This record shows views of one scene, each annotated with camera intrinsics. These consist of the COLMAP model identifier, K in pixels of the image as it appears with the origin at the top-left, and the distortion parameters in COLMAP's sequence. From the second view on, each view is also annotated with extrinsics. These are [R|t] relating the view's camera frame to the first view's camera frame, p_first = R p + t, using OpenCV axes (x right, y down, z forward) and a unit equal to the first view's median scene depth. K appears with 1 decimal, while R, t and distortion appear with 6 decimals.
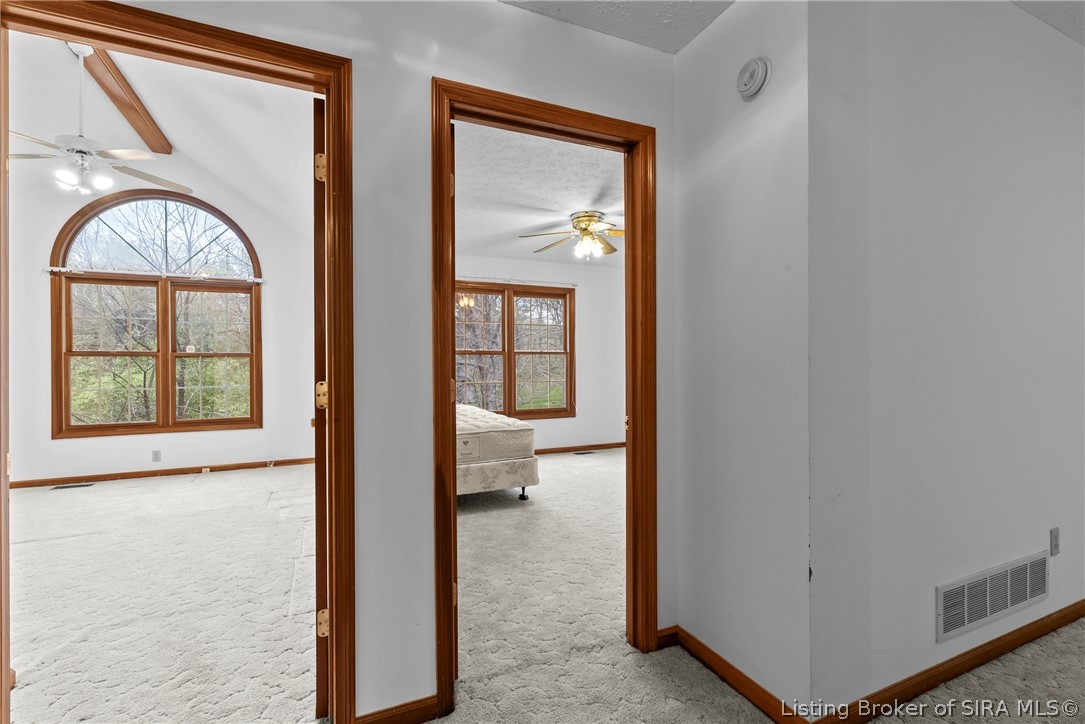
lens RADIAL K [[499.6, 0, 547.5], [0, 499.6, 362.8], [0, 0, 1]] dist [-0.002799, 0.001647]
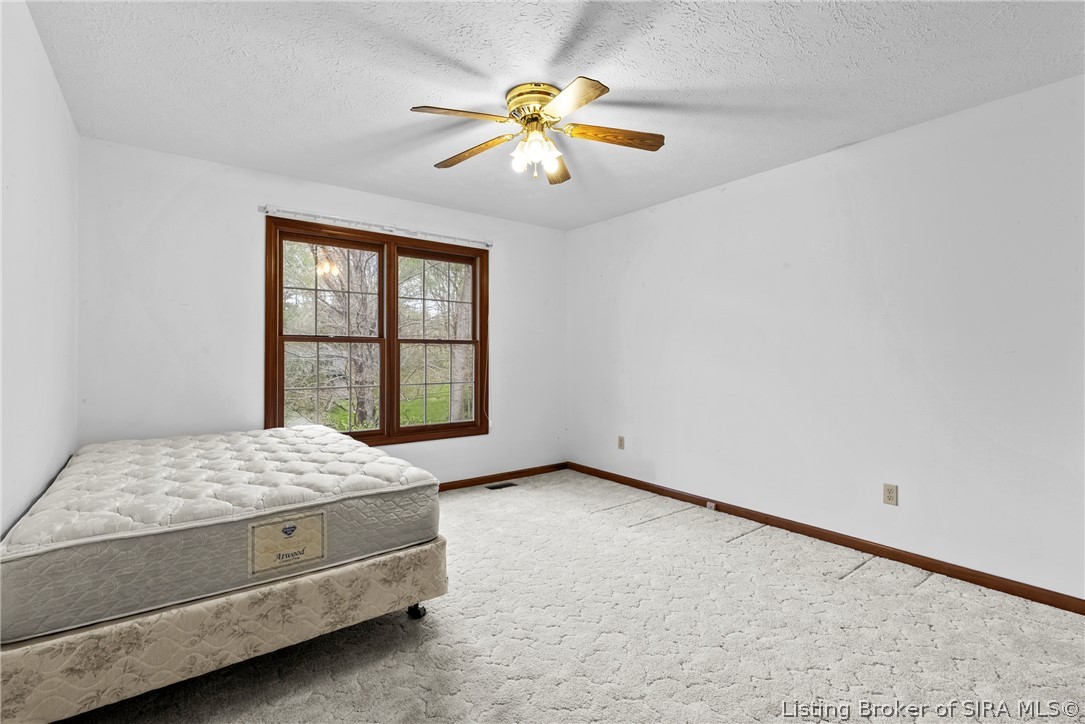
lens RADIAL K [[499.6, 0, 546.6], [0, 499.6, 356.9], [0, 0, 1]] dist [-0.002799, 0.001647]
pose [[0.974307, 0.005994, 0.225143, -0.032127], [-0.006390, 0.999979, 0.001032, -0.000777], [-0.225132, -0.002445, 0.974325, 0.426735]]
